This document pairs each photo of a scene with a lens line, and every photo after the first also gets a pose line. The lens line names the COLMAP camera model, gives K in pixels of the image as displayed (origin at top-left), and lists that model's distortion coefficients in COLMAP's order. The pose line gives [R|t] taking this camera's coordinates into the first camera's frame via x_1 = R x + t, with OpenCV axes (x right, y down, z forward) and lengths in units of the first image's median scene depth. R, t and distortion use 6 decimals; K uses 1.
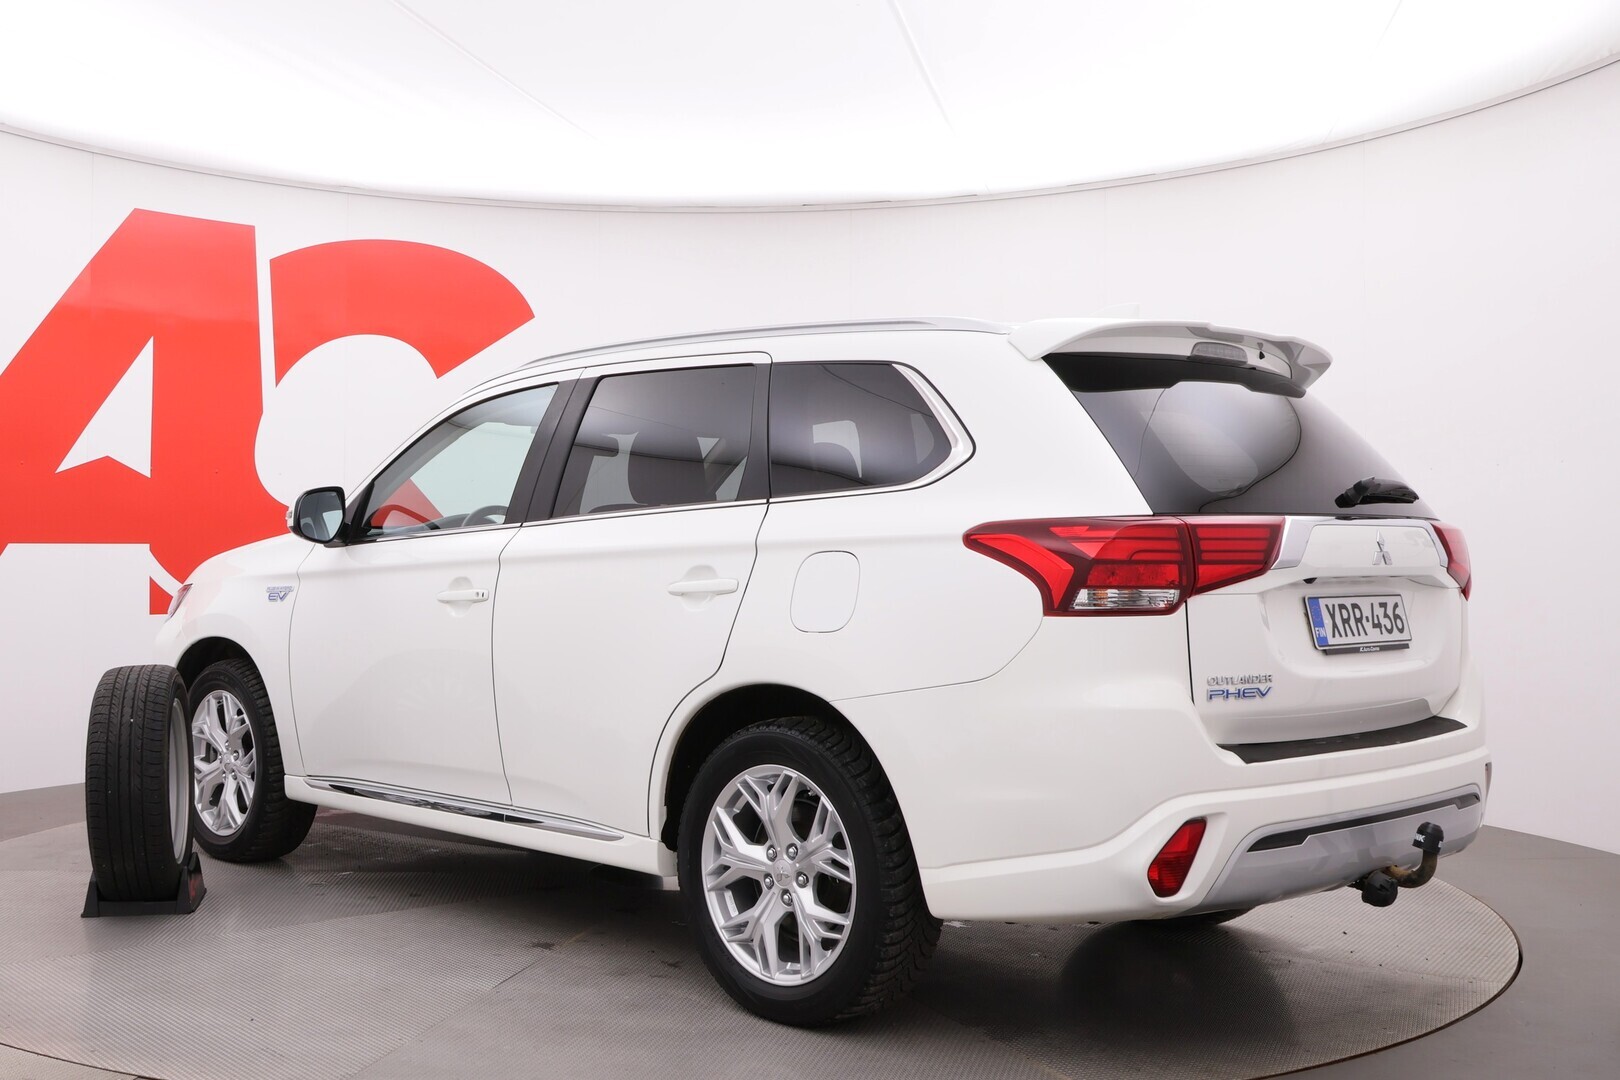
lens RADIAL K [[1331.4, 0, 810.0], [0, 1331.4, 540.0], [0, 0, 1]] dist [-0.005672, -0.001448]
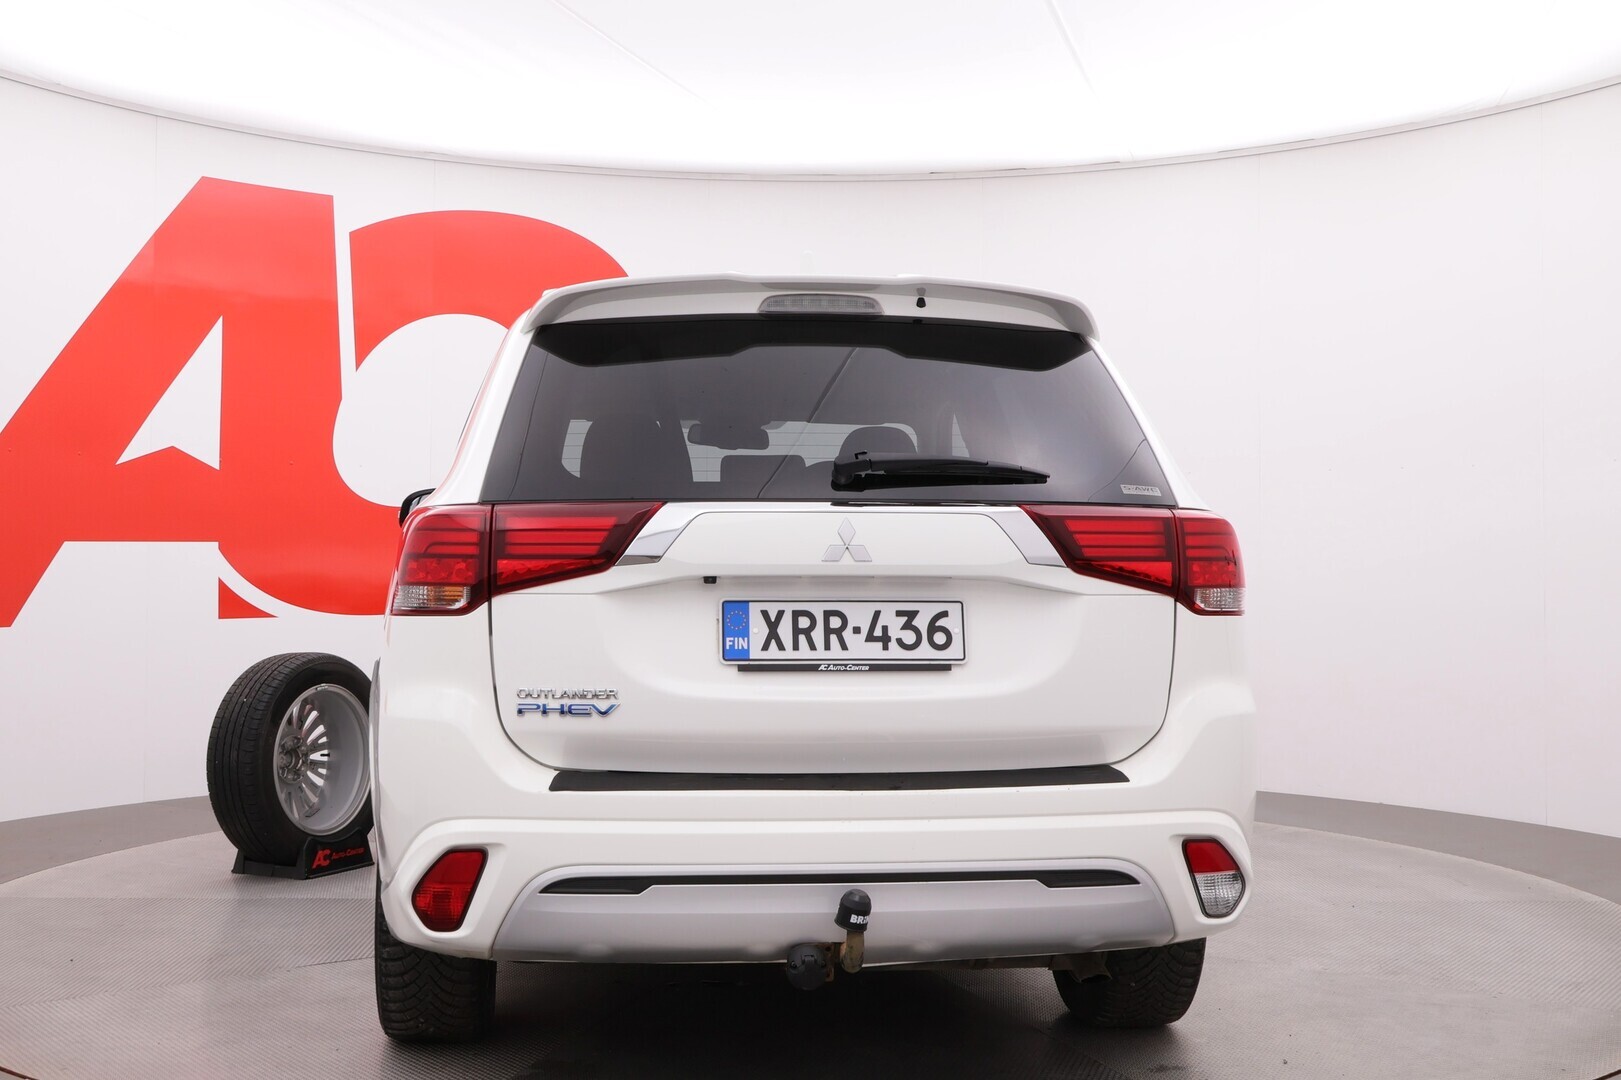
lens RADIAL K [[1474.1, 0, 810.5], [0, 1474.1, 540.0], [0, 0, 1]] dist [-0.004466, -0.003802]
pose [[0.887560, -0.001904, -0.460689, 0.841677], [0.001899, 0.999998, -0.000475, 0.006131], [0.460689, -0.000453, 0.887562, 0.214864]]
